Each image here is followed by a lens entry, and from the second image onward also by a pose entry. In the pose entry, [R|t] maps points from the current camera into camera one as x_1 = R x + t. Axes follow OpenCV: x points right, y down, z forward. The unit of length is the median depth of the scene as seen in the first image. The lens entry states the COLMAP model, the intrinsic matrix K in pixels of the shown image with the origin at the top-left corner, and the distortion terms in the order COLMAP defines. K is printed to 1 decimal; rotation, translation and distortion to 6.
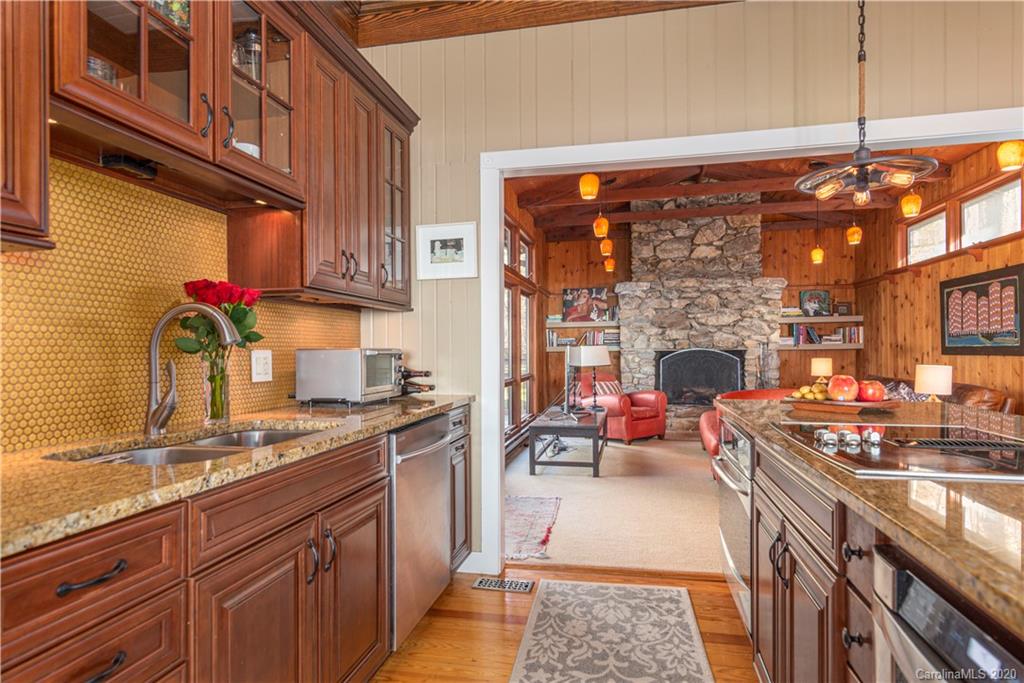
lens RADIAL K [[585.7, 0, 496.6], [0, 585.7, 356.0], [0, 0, 1]] dist [0.007175, -0.001433]
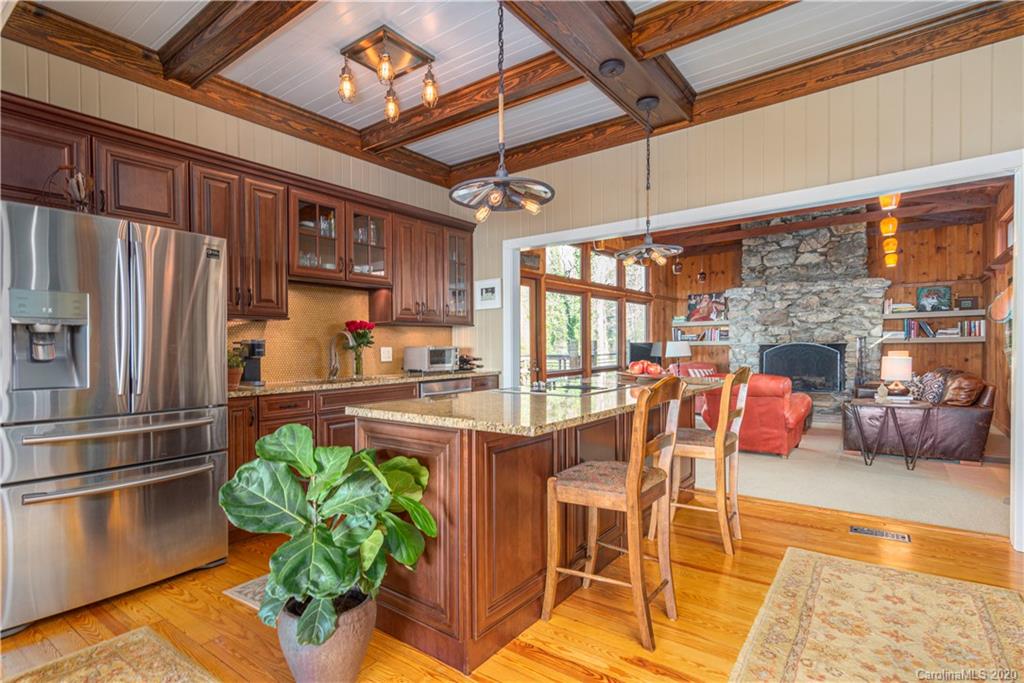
lens RADIAL K [[505.6, 0, 497.1], [0, 505.6, 352.3], [0, 0, 1]] dist [0.004592, 0.000756]
pose [[0.908342, 0.001220, -0.418226, 0.220718], [0.001640, 0.999978, 0.006479, -0.000858], [0.418225, -0.006571, 0.908320, -0.164939]]
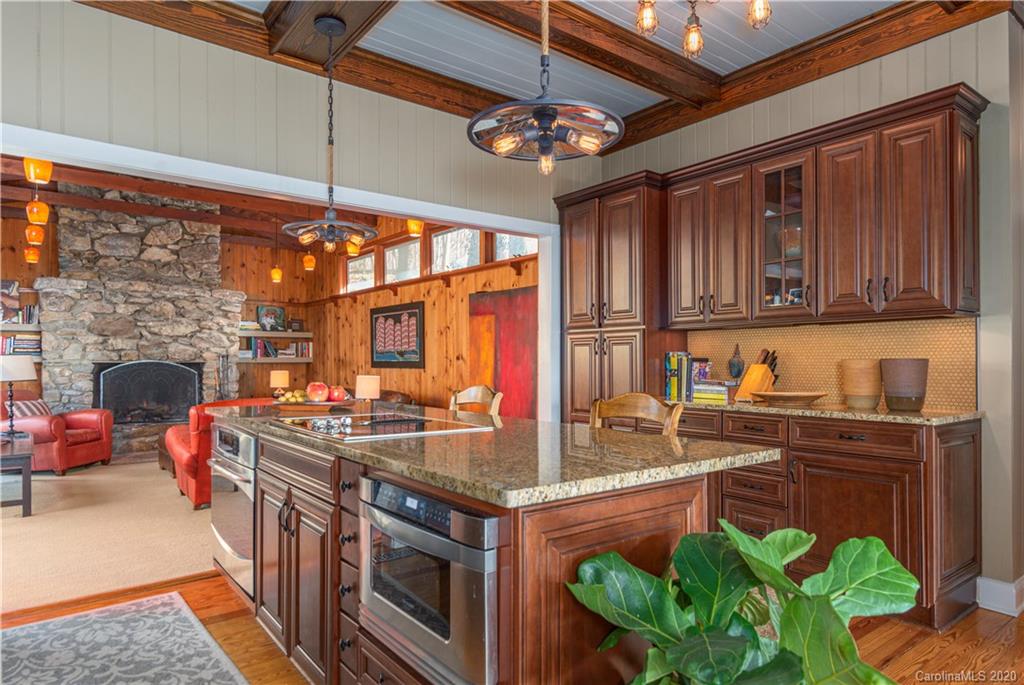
lens RADIAL K [[624.3, 0, 533.2], [0, 624.3, 363.9], [0, 0, 1]] dist [0.003272, -0.000065]
pose [[0.613881, 0.007095, 0.789367, -0.053324], [-0.000009, 0.999960, -0.008982, 0.001254], [-0.789398, 0.005507, 0.613857, -0.057143]]
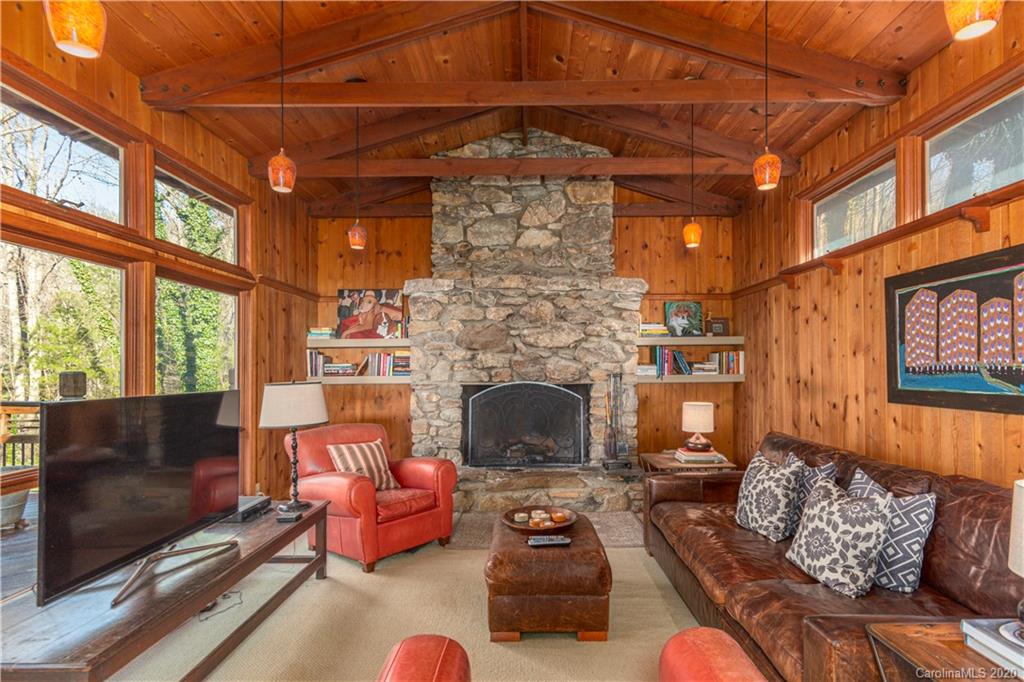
lens RADIAL K [[538.8, 0, 518.4], [0, 538.8, 370.7], [0, 0, 1]] dist [0.003507, 0.000947]
pose [[0.976465, 0.003568, 0.215648, 0.206449], [-0.002590, 0.999985, -0.004815, -0.022135], [-0.215662, 0.004143, 0.976459, 0.406839]]
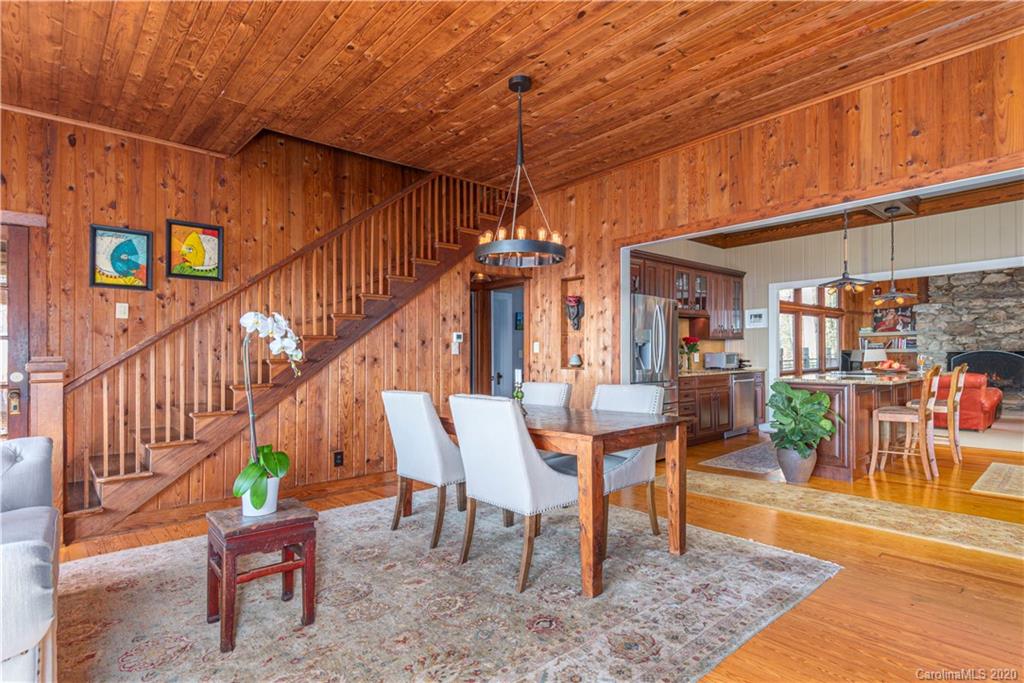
lens RADIAL K [[514.1, 0, 514.0], [0, 514.1, 351.9], [0, 0, 1]] dist [0.000633, 0.000040]
pose [[0.812278, -0.004441, -0.583253, 0.149528], [-0.000876, 0.999961, -0.008833, 0.002874], [0.583270, 0.007686, 0.812242, -0.618380]]
